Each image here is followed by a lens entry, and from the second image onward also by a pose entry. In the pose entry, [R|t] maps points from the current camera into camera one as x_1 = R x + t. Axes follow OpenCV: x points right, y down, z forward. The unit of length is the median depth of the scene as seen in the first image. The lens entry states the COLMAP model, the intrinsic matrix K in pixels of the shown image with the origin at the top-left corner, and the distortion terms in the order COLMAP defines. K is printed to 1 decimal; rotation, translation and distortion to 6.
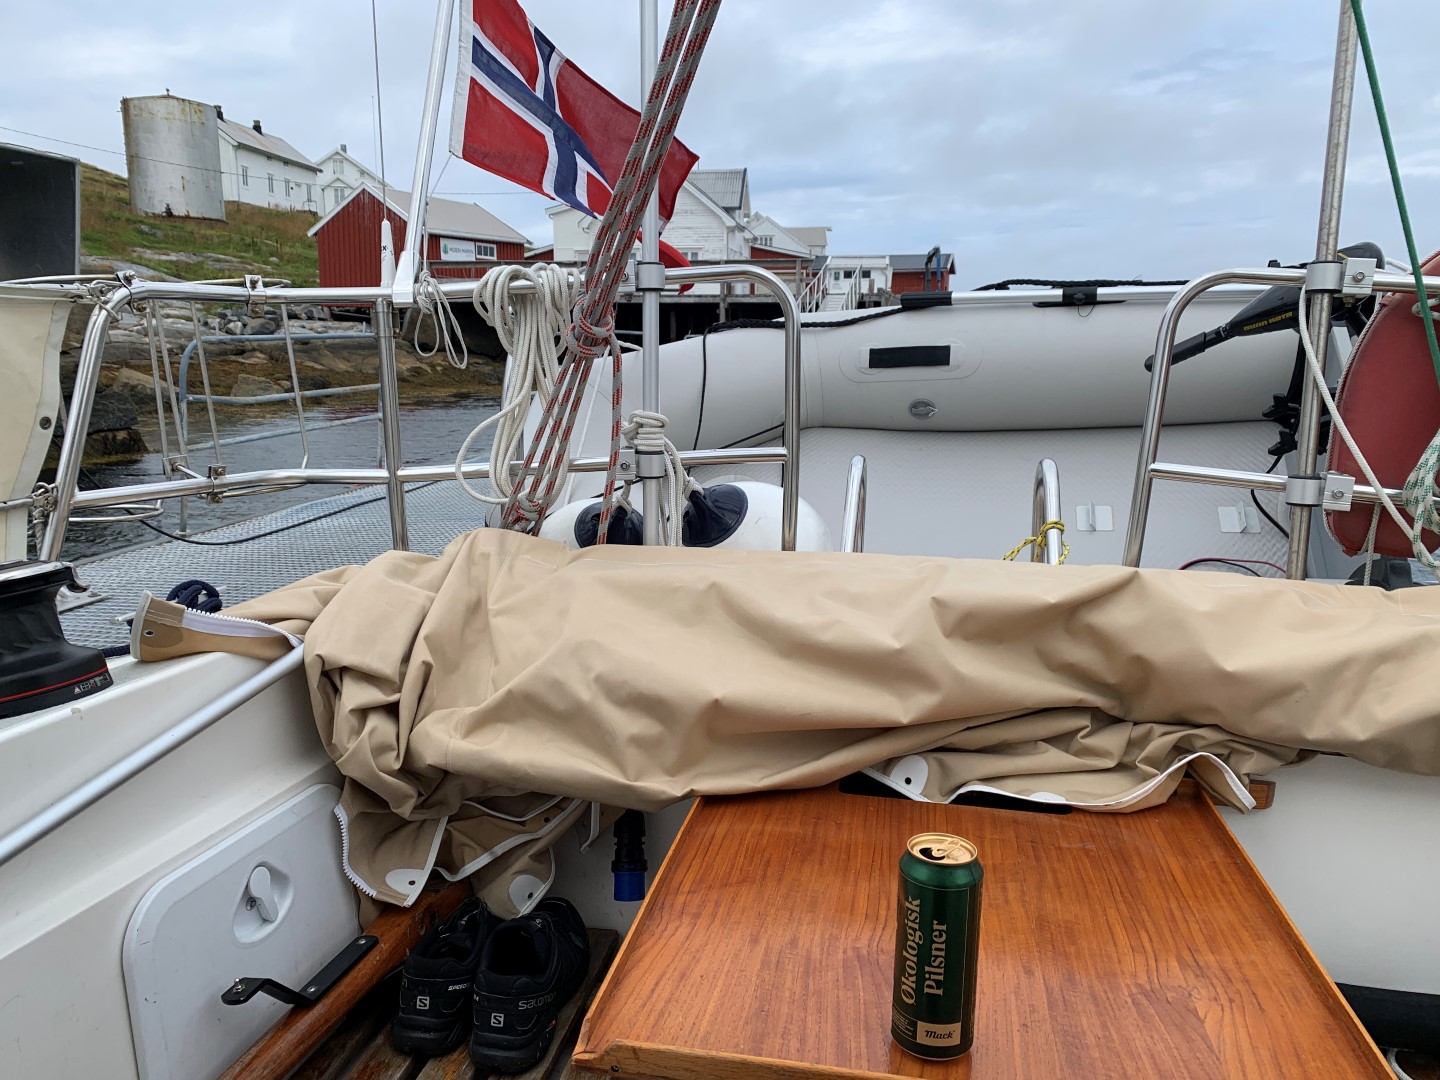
lens RADIAL K [[1125.1, 0, 720.0], [0, 1125.1, 540.0], [0, 0, 1]] dist [0.077285, -0.204573]
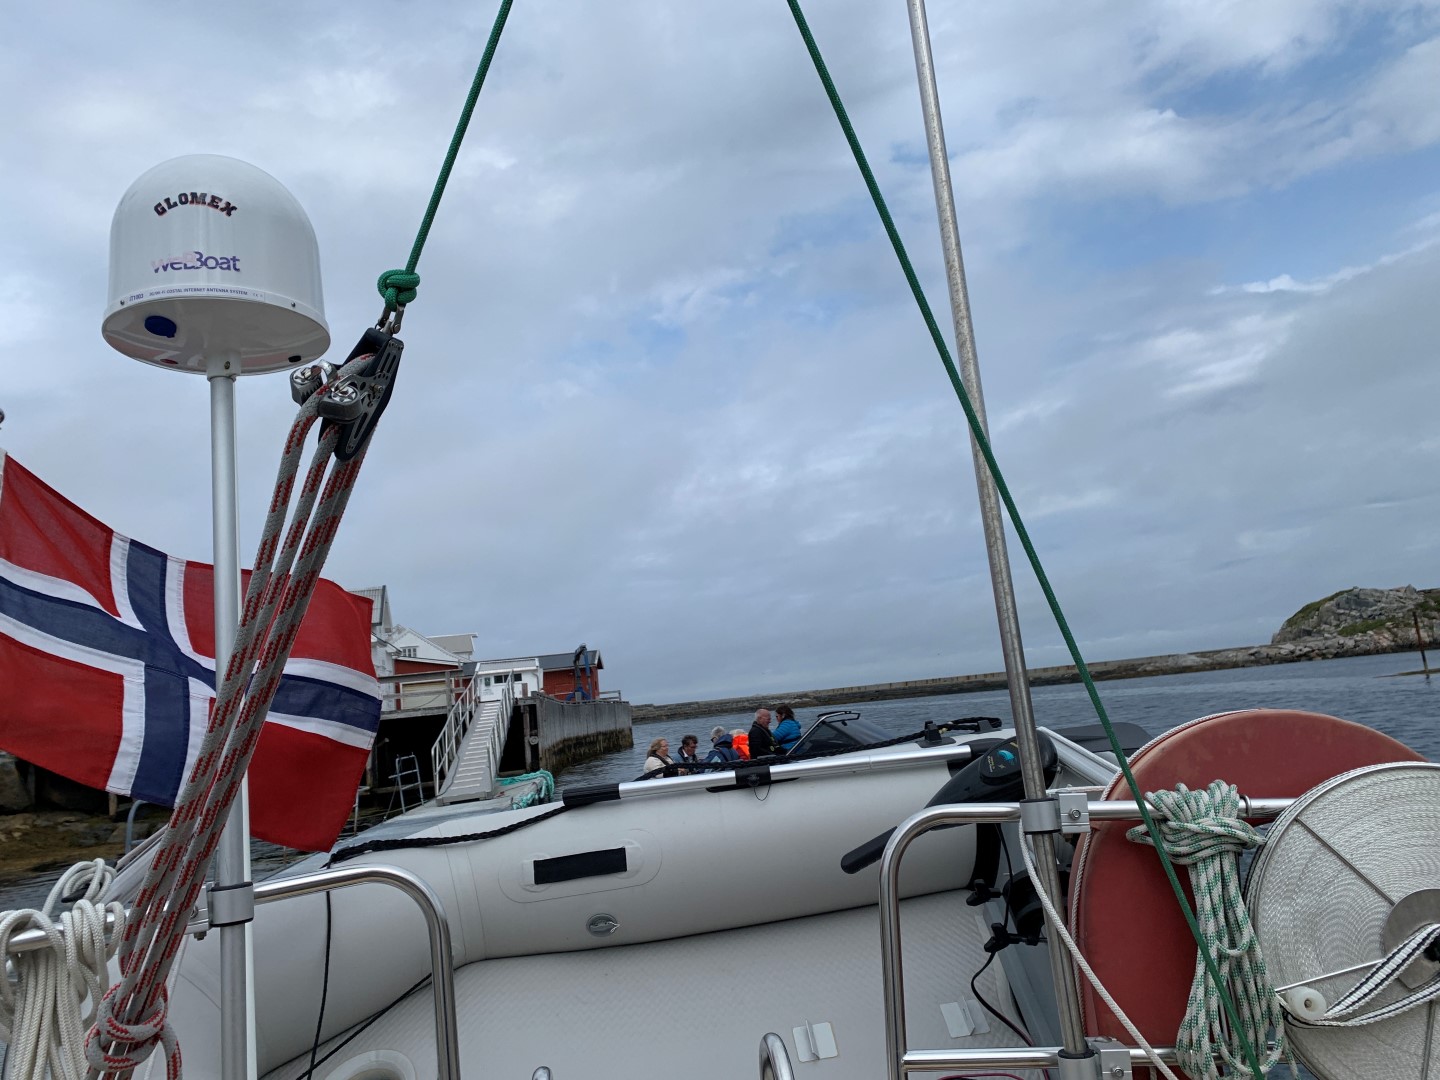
lens RADIAL K [[1101.0, 0, 720.0], [0, 1101.0, 540.0], [0, 0, 1]] dist [0.050599, -0.000157]
pose [[0.949145, -0.056732, 0.309686, 0.019259], [0.154828, 0.940580, -0.302221, -0.122890], [-0.274139, 0.334800, 0.901530, 0.114897]]
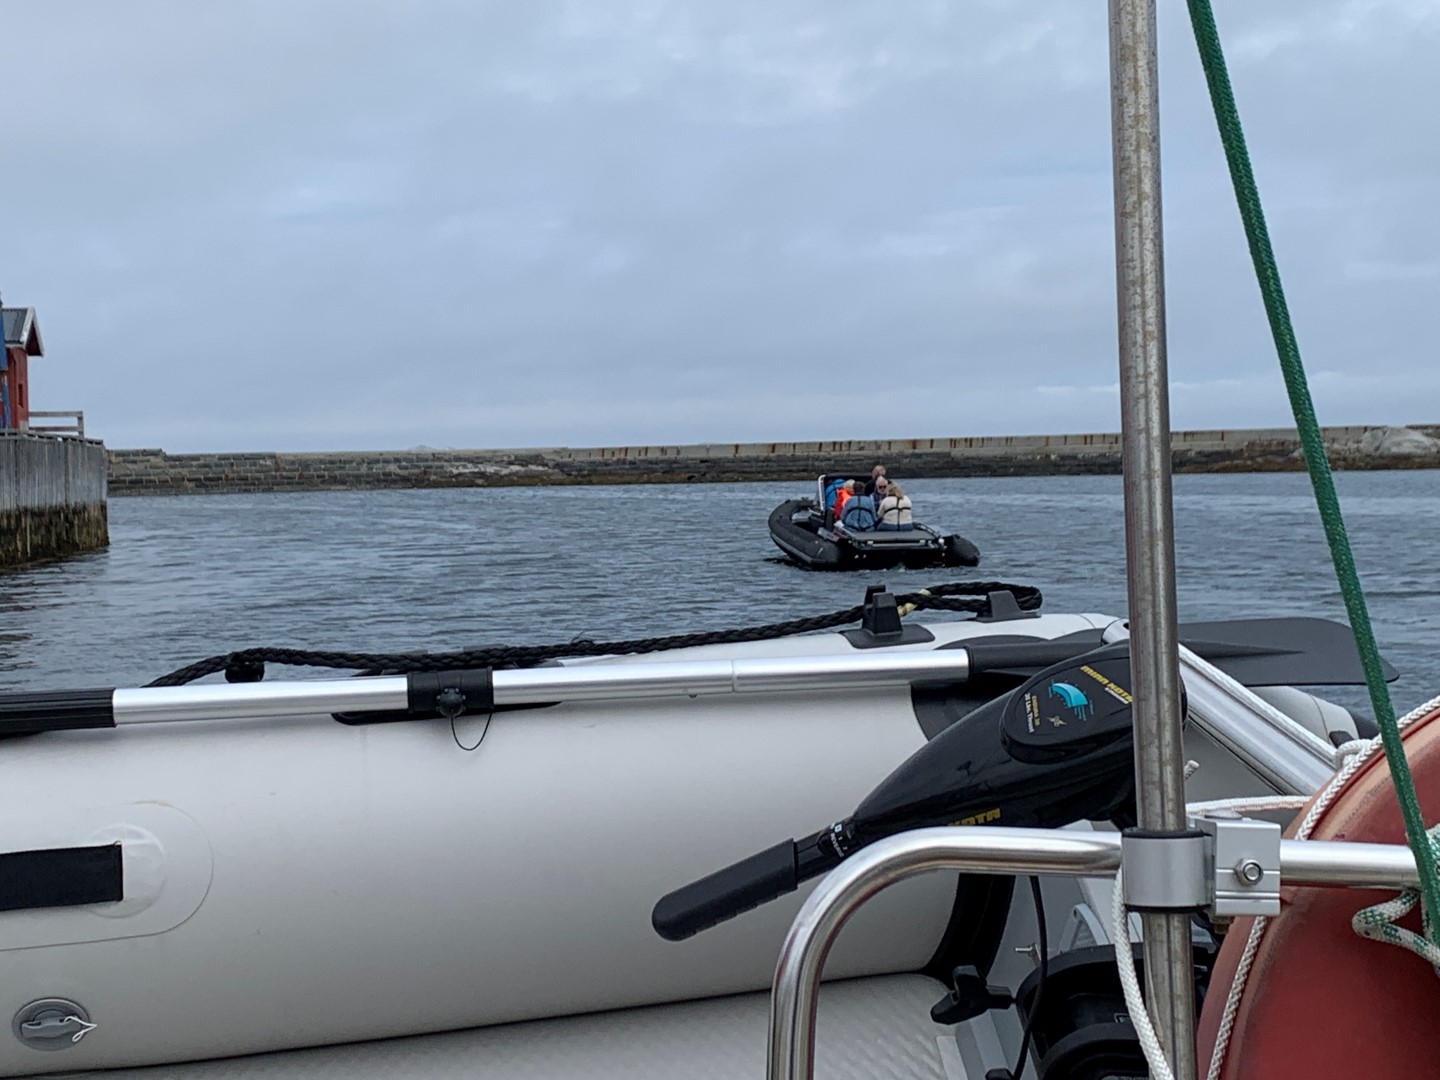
lens RADIAL K [[2627.8, 0, 720.0], [0, 2627.8, 540.0], [0, 0, 1]] dist [0.148664, -0.234914]
pose [[0.898426, -0.043722, 0.436943, 0.009847], [0.103568, 0.988058, -0.114085, -0.148977], [-0.426737, 0.147750, 0.892225, 0.146575]]
